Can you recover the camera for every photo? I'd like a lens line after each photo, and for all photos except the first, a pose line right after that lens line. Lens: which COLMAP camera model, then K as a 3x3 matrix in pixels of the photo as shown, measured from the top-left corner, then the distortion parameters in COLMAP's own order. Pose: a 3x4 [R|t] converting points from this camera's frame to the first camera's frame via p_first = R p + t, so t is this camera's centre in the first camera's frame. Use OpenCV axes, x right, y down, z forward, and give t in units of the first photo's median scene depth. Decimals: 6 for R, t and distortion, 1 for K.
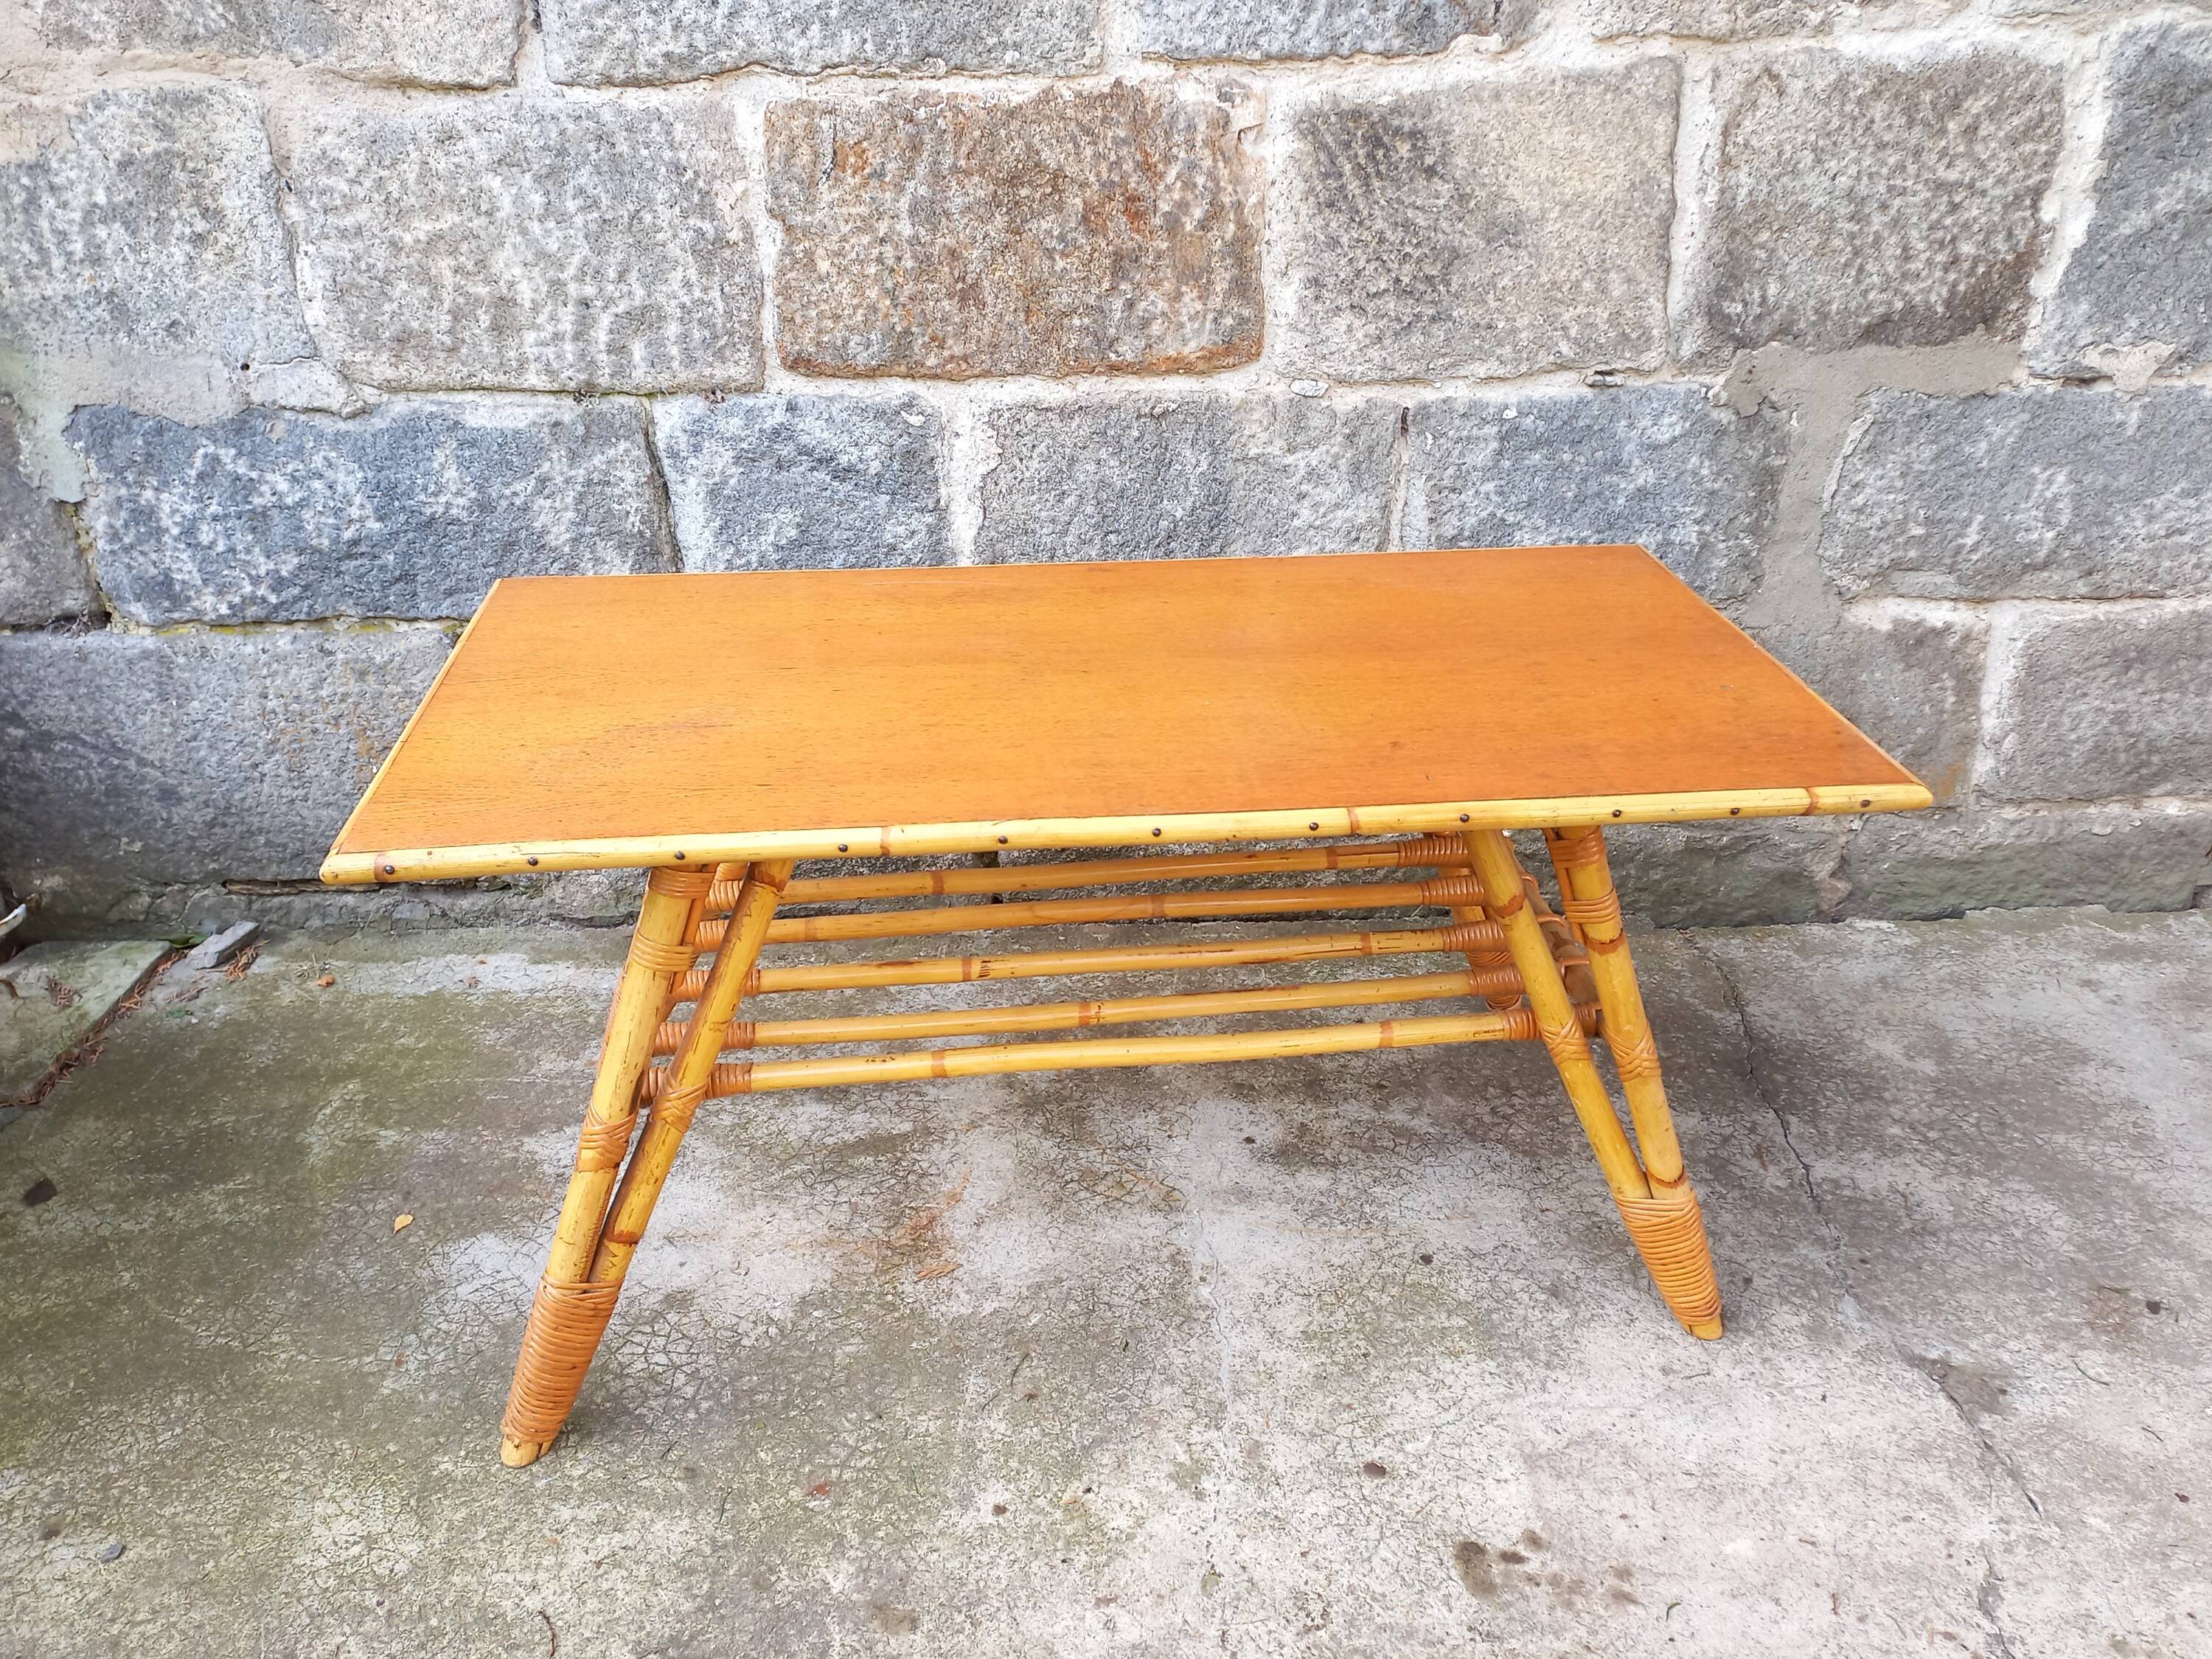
lens RADIAL K [[1656.2, 0, 1093.5], [0, 1656.2, 853.5], [0, 0, 1]] dist [0.101970, -0.116116]
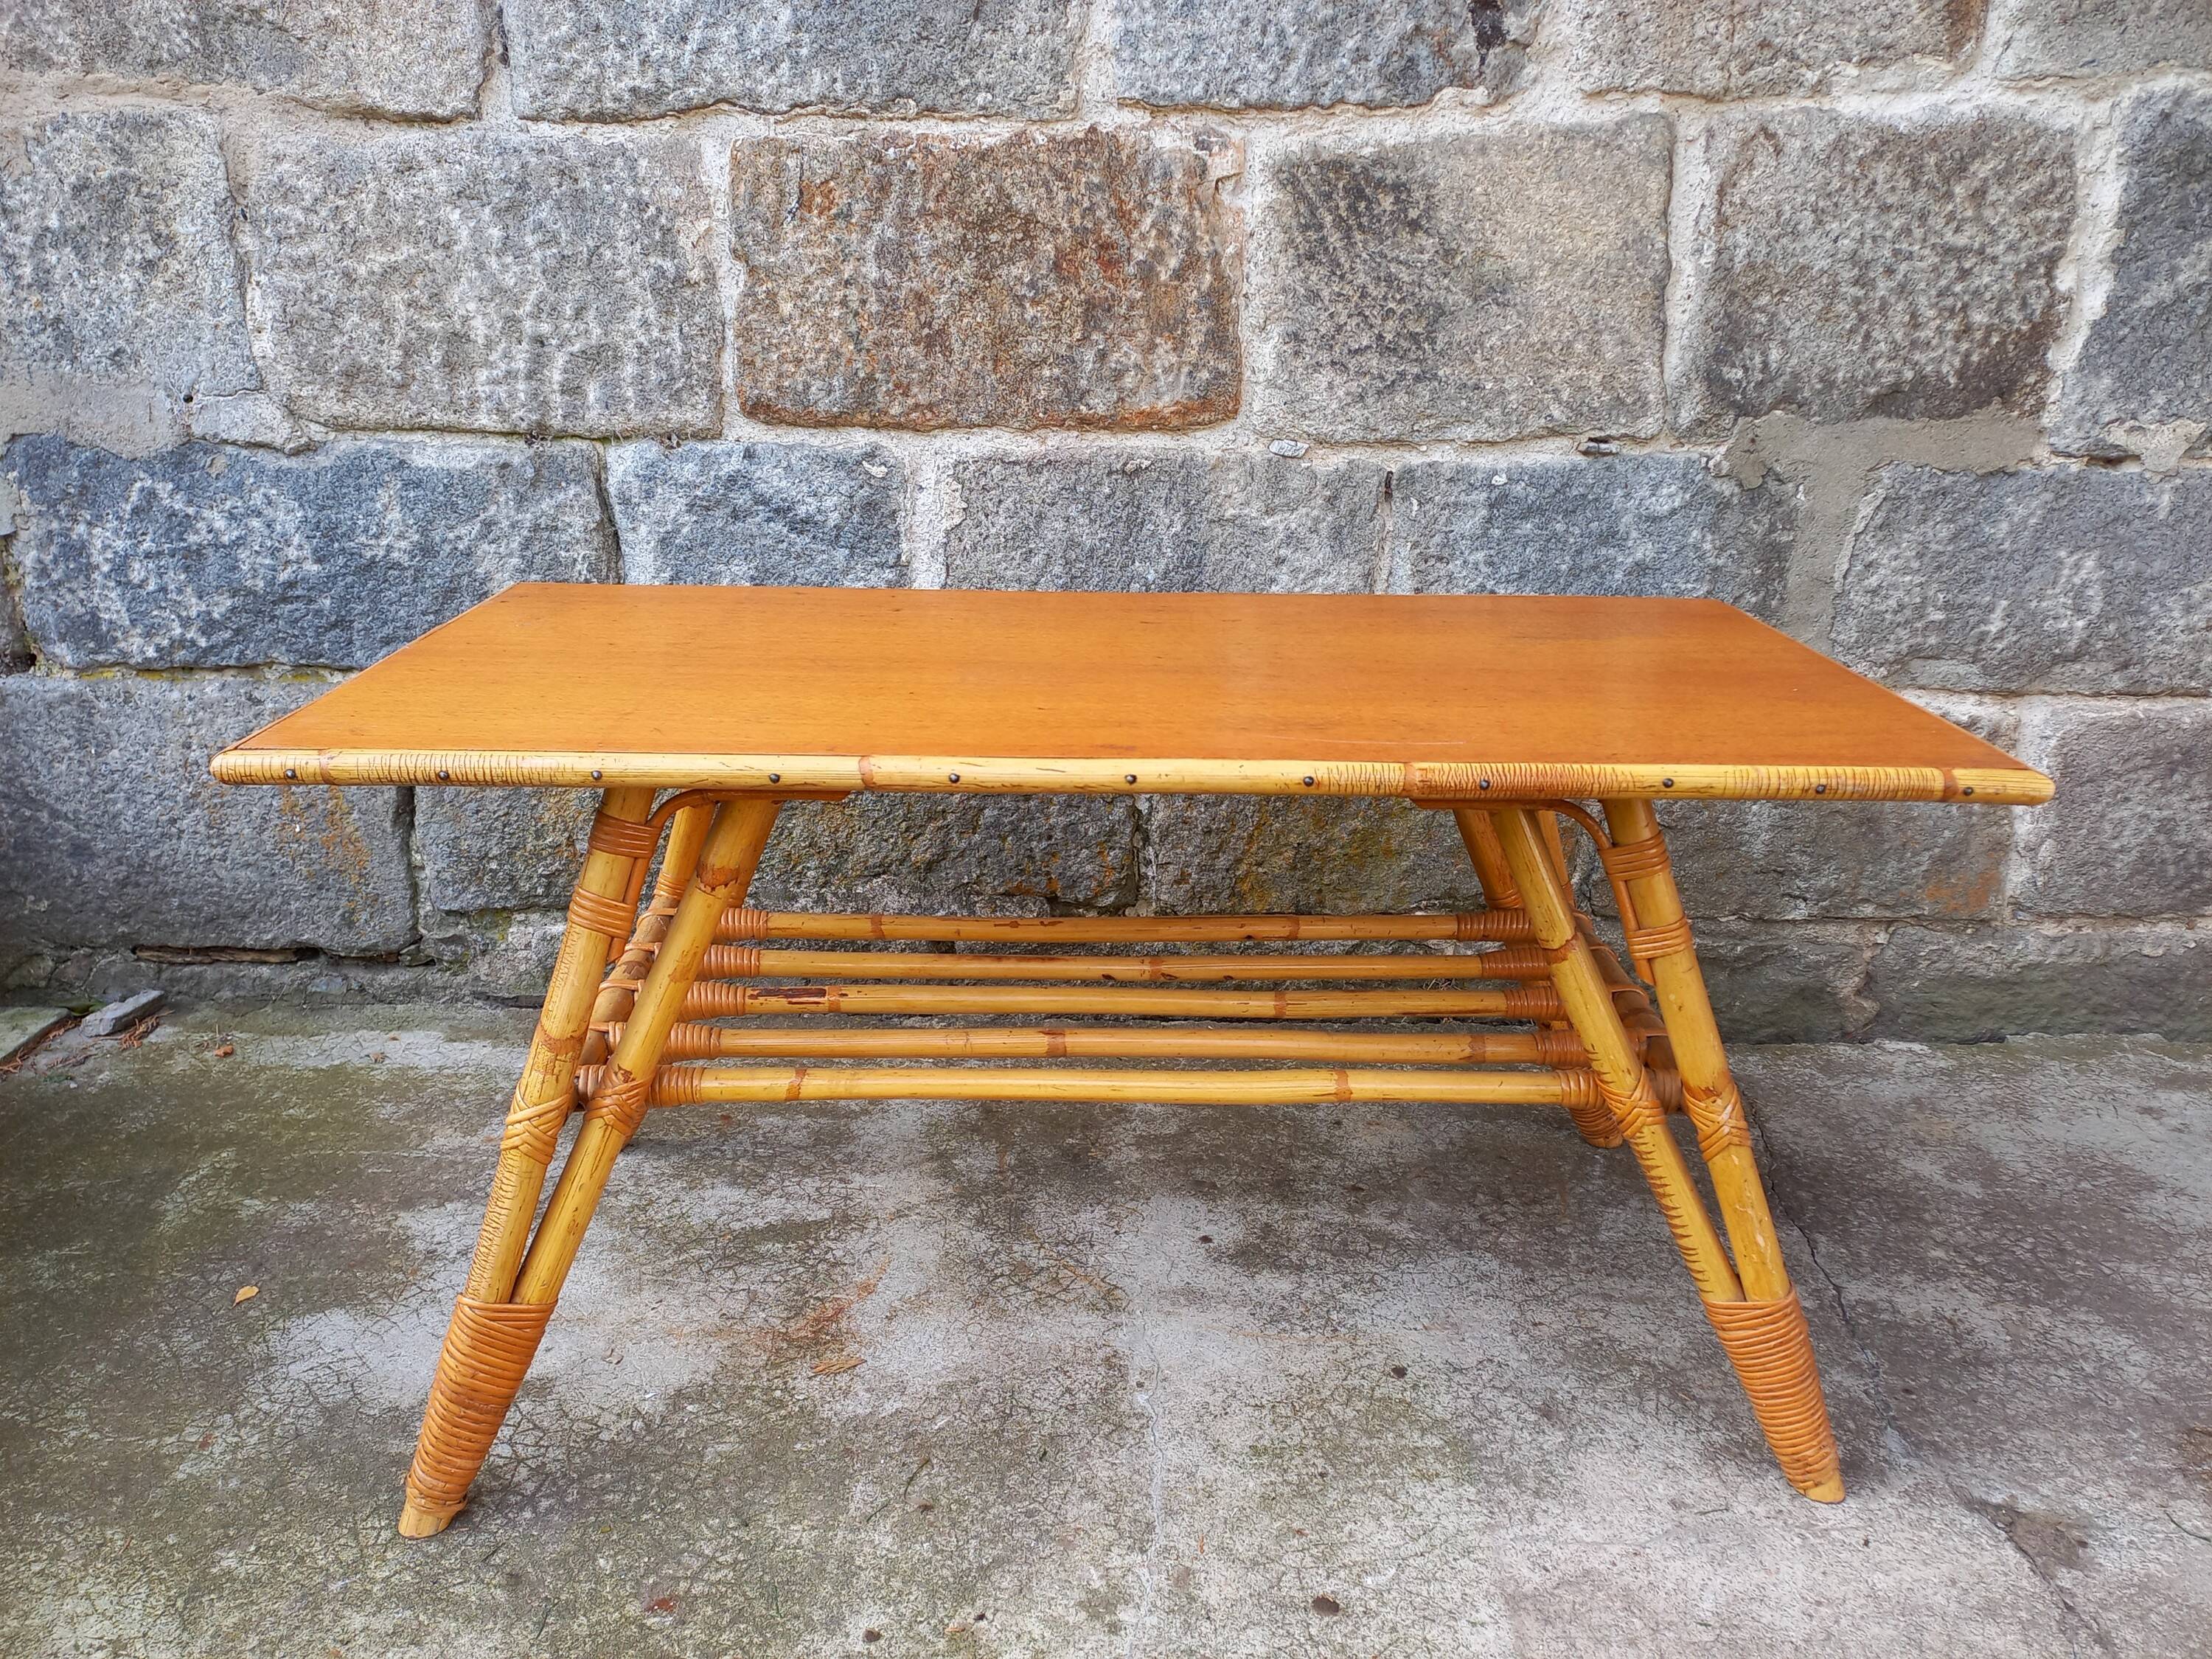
lens RADIAL K [[1616.6, 0, 1089.9], [0, 1616.6, 862.4], [0, 0, 1]] dist [0.094058, -0.101019]
pose [[0.999352, 0.027018, -0.023767, 0.045559], [-0.029822, 0.991471, -0.126871, 0.082098], [0.020136, 0.127498, 0.991634, 0.106459]]
